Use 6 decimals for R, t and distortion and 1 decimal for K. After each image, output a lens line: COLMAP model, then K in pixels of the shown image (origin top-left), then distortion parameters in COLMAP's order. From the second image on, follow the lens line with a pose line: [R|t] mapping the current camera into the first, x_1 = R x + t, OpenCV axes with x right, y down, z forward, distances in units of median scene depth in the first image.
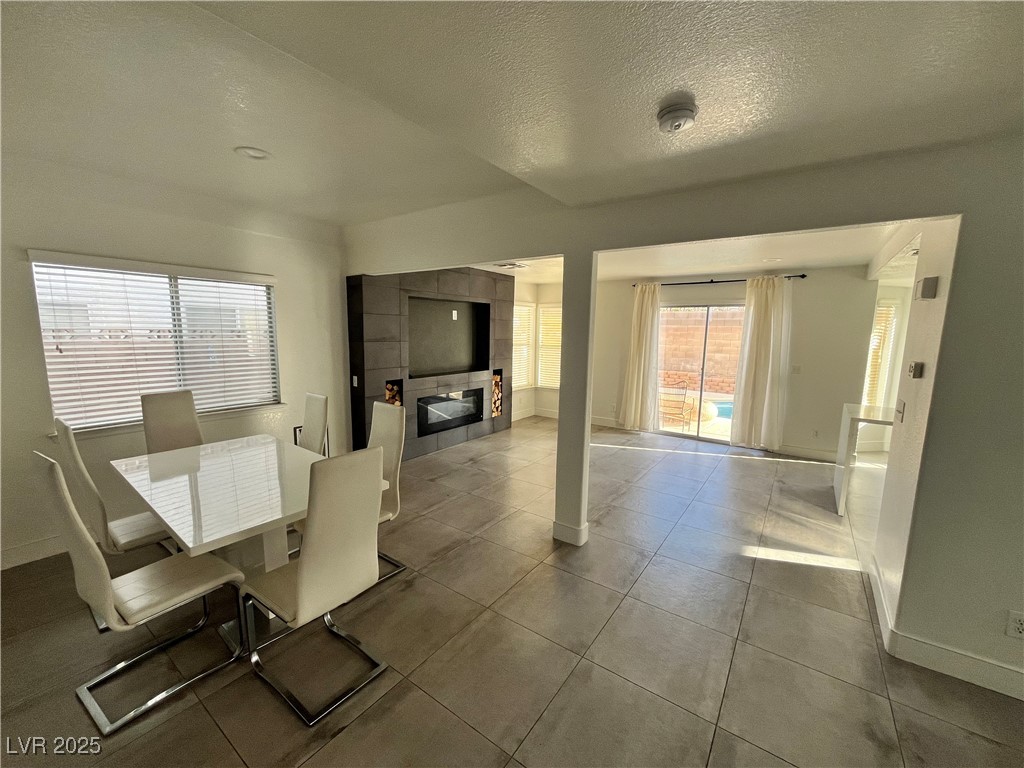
lens RADIAL K [[411.3, 0, 513.1], [0, 411.3, 384.4], [0, 0, 1]] dist [0.002018, -0.002451]
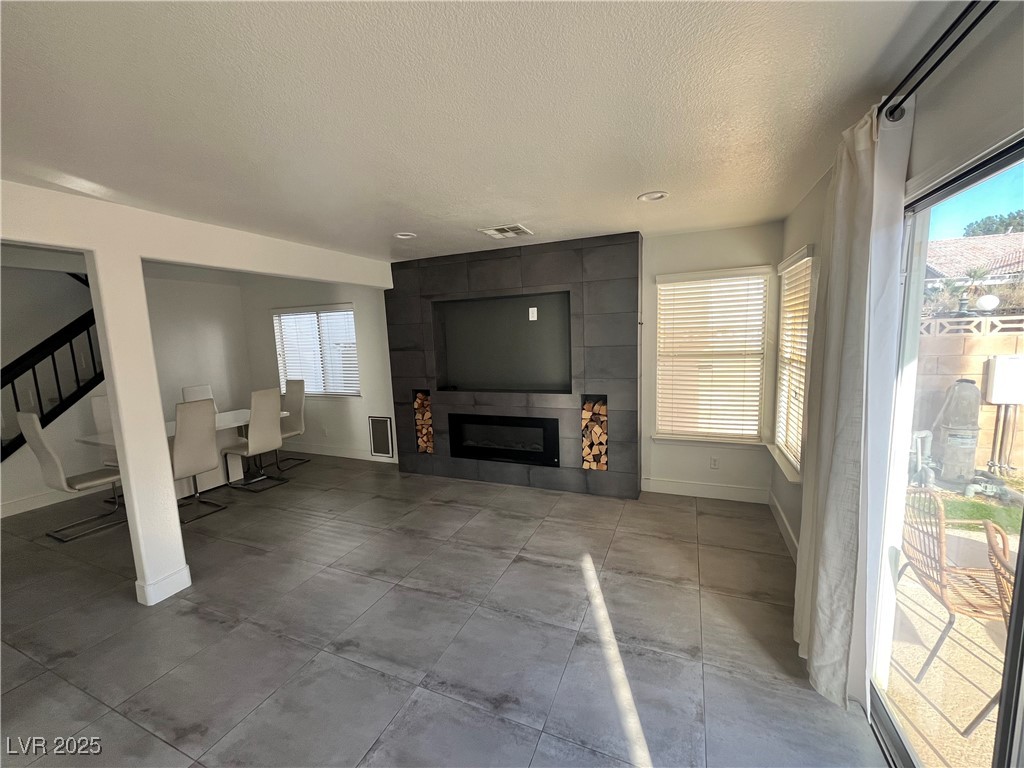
lens RADIAL K [[411.3, 0, 508.3], [0, 411.3, 388.5], [0, 0, 1]] dist [0.002018, -0.002451]
pose [[0.207673, 0.103704, -0.972686, 0.682832], [-0.087791, 0.992328, 0.087054, -0.112637], [0.974251, 0.067315, 0.215184, 0.951766]]
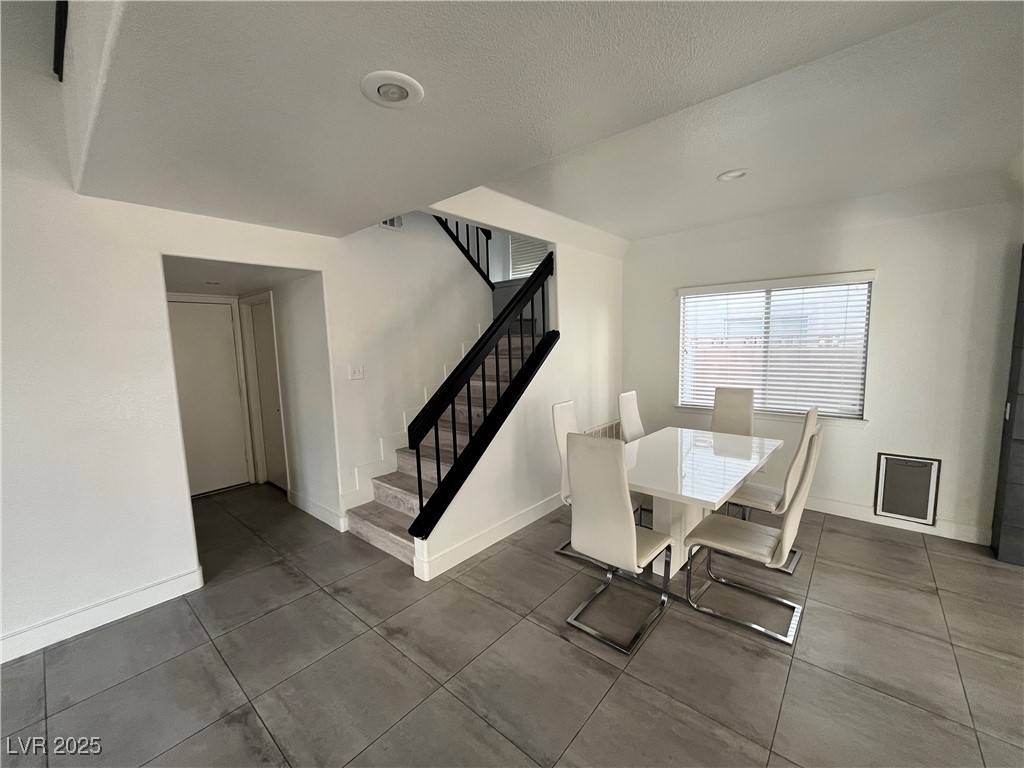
lens RADIAL K [[411.3, 0, 509.7], [0, 411.3, 388.7], [0, 0, 1]] dist [0.002018, -0.002451]
pose [[-0.092043, 0.103412, -0.990371, 0.272173], [-0.104884, 0.988053, 0.112918, -0.029374], [0.990216, 0.114268, -0.080097, 0.272791]]
